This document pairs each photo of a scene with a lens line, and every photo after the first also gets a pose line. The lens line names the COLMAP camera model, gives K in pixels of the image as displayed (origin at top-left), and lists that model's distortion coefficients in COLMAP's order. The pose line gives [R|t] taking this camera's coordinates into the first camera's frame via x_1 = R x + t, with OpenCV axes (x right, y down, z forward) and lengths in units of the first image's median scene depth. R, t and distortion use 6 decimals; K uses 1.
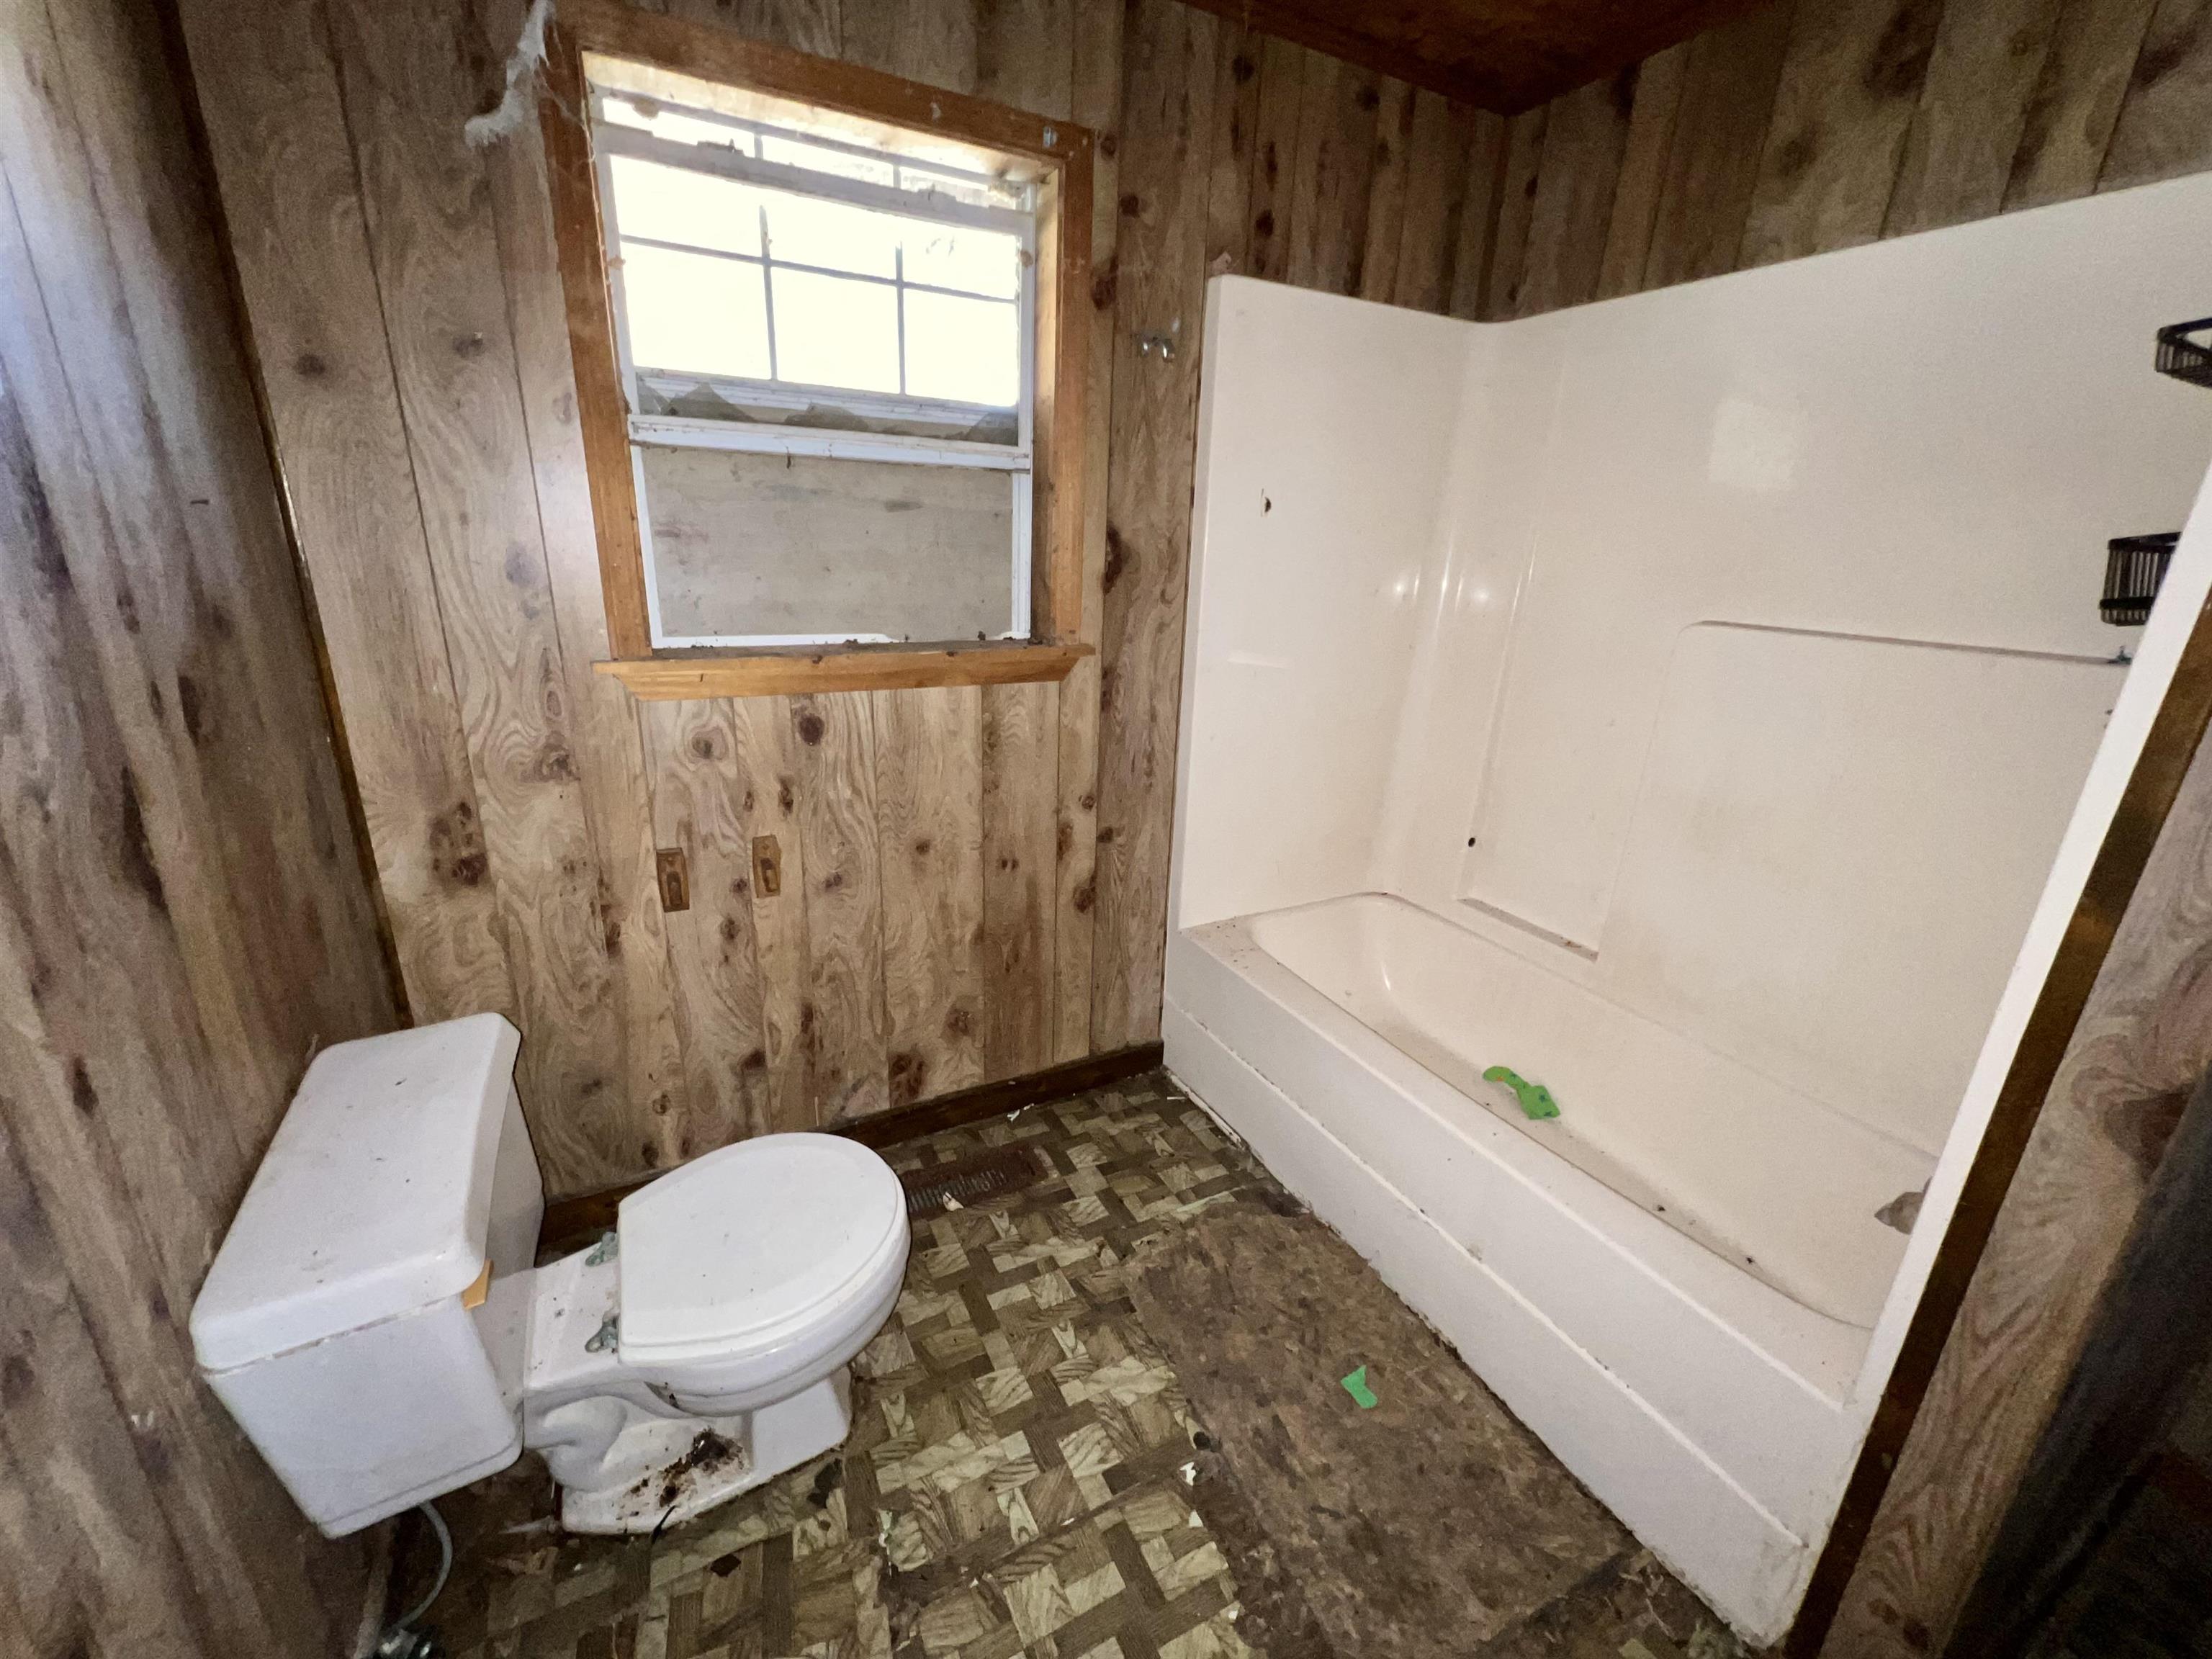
lens RADIAL K [[892.6, 0, 1095.2], [0, 892.6, 821.4], [0, 0, 1]] dist [0.002492, 0.000636]
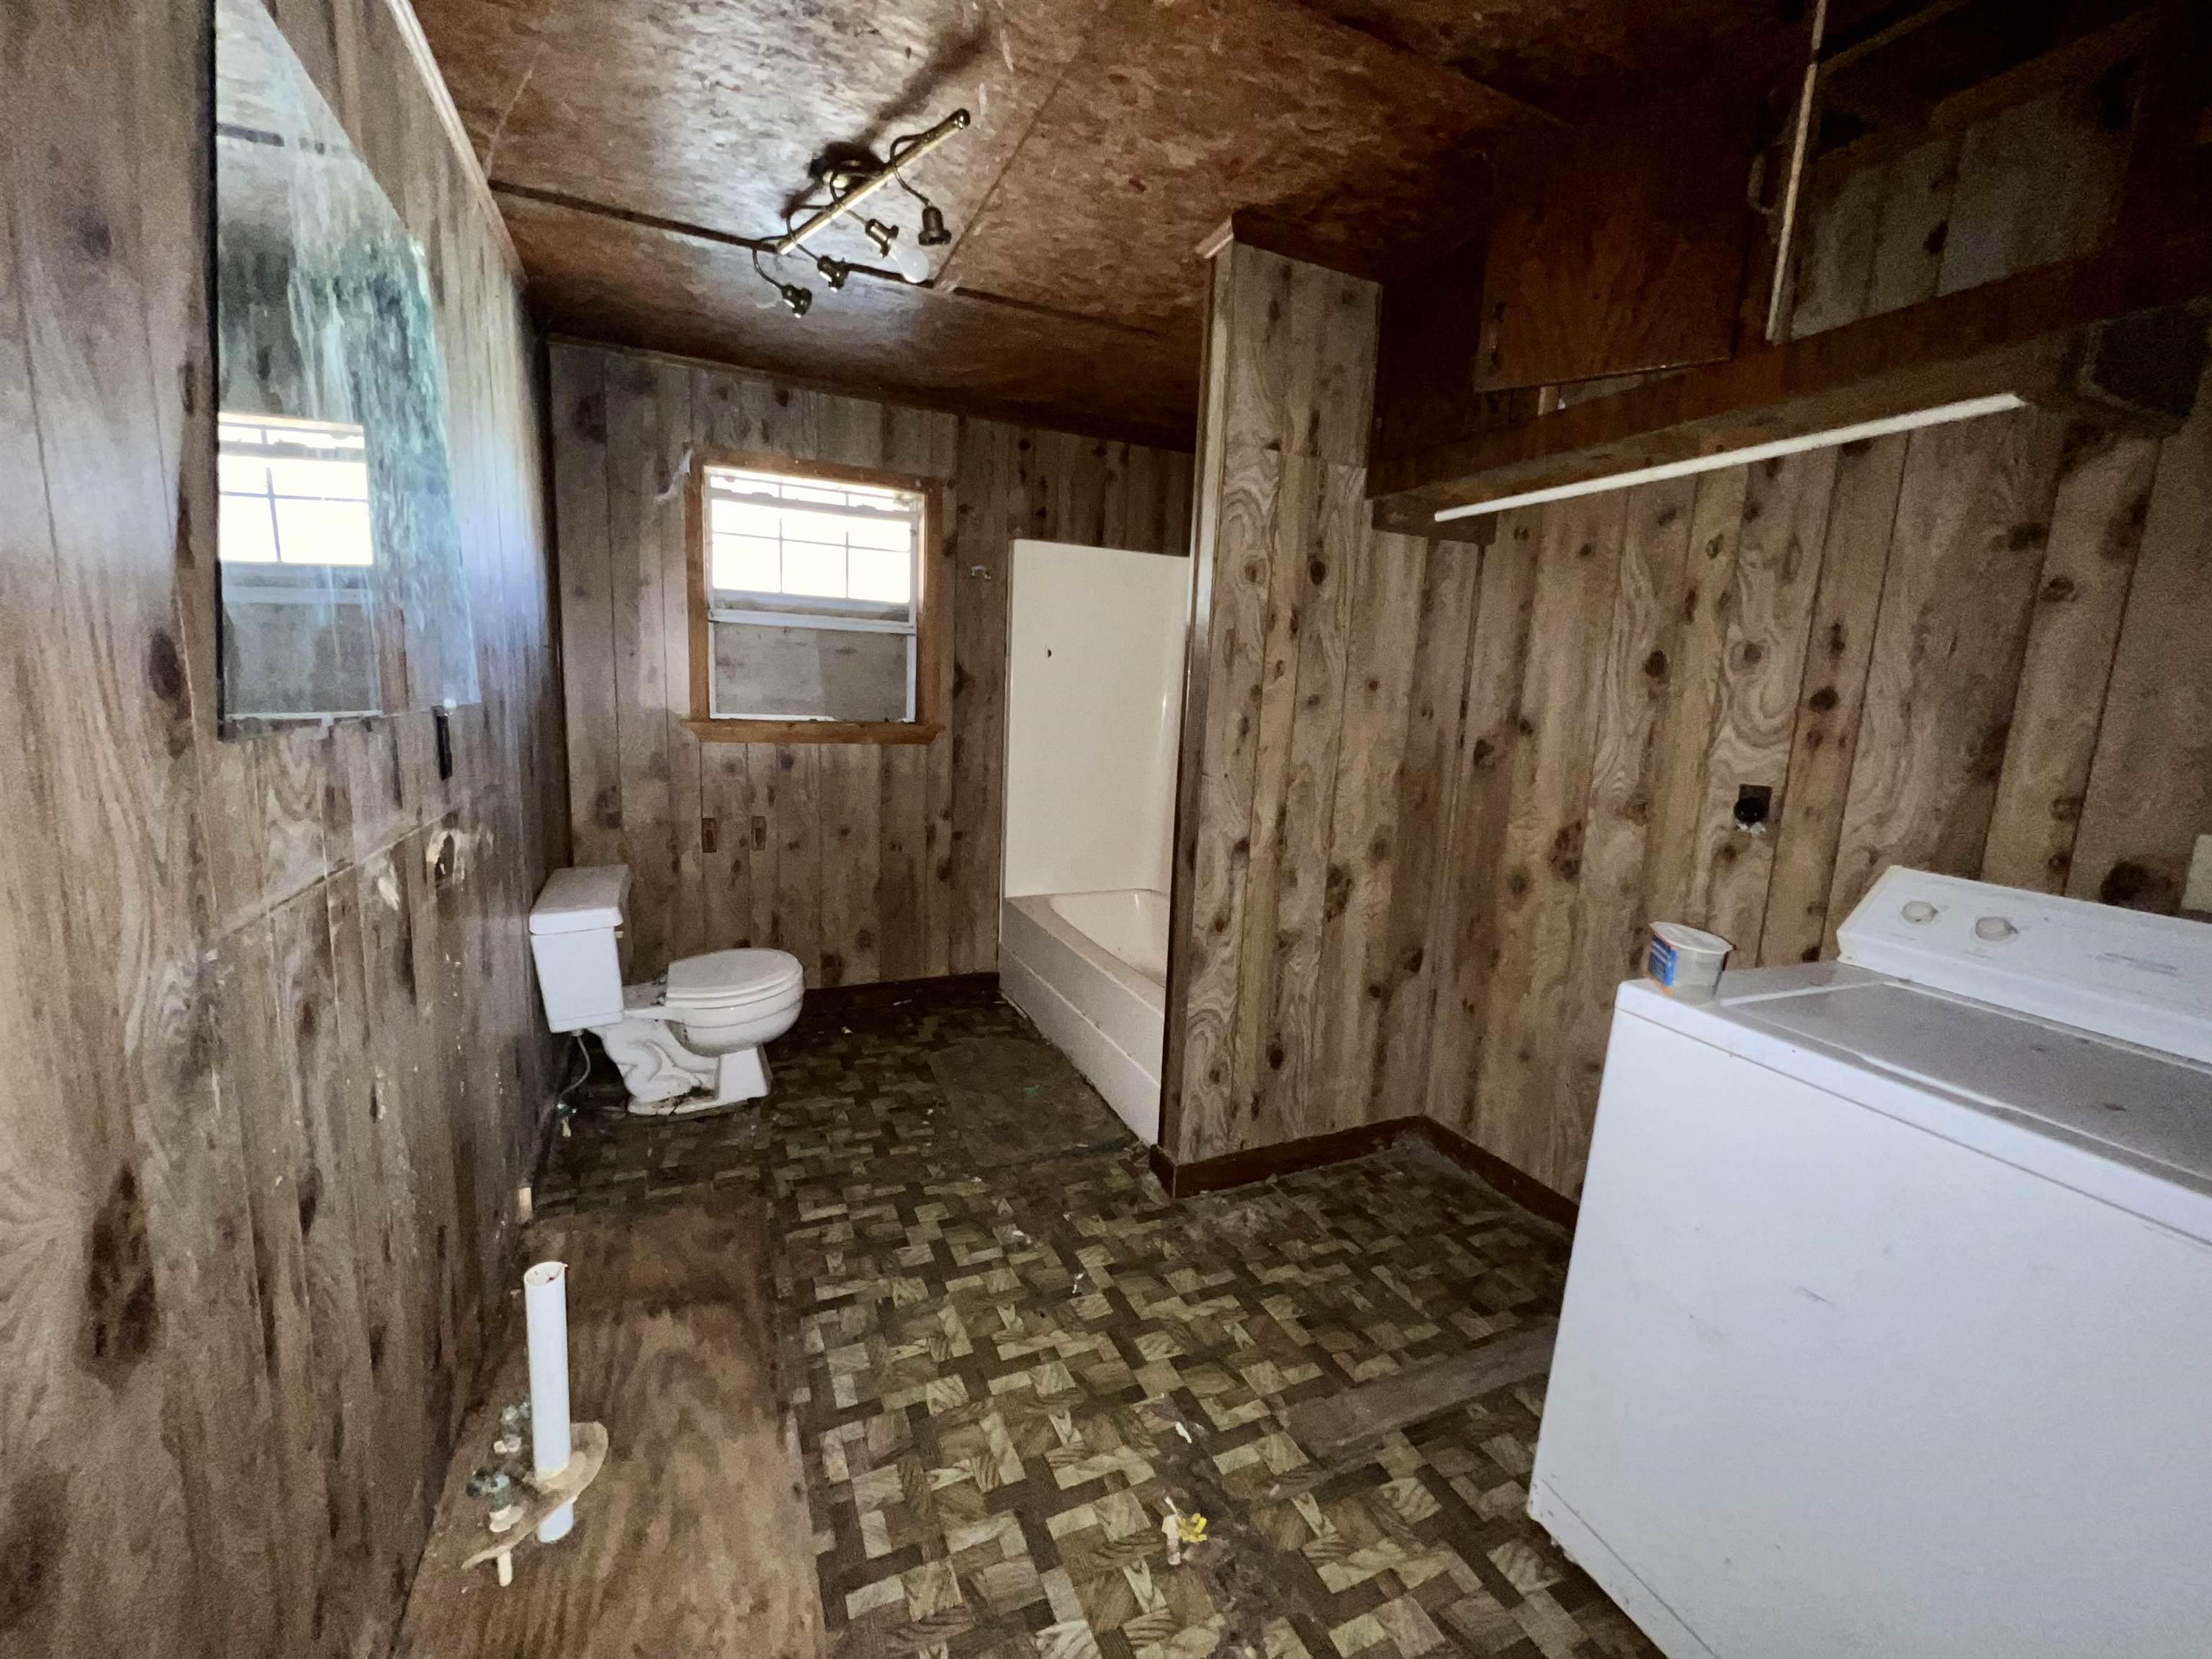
lens RADIAL K [[892.6, 0, 1109.2], [0, 892.6, 829.1], [0, 0, 1]] dist [0.002492, 0.000636]
pose [[0.997493, 0.018643, -0.068268, 0.474277], [-0.028973, 0.987707, -0.153606, 0.292500], [0.064565, 0.155199, 0.985771, -0.774442]]
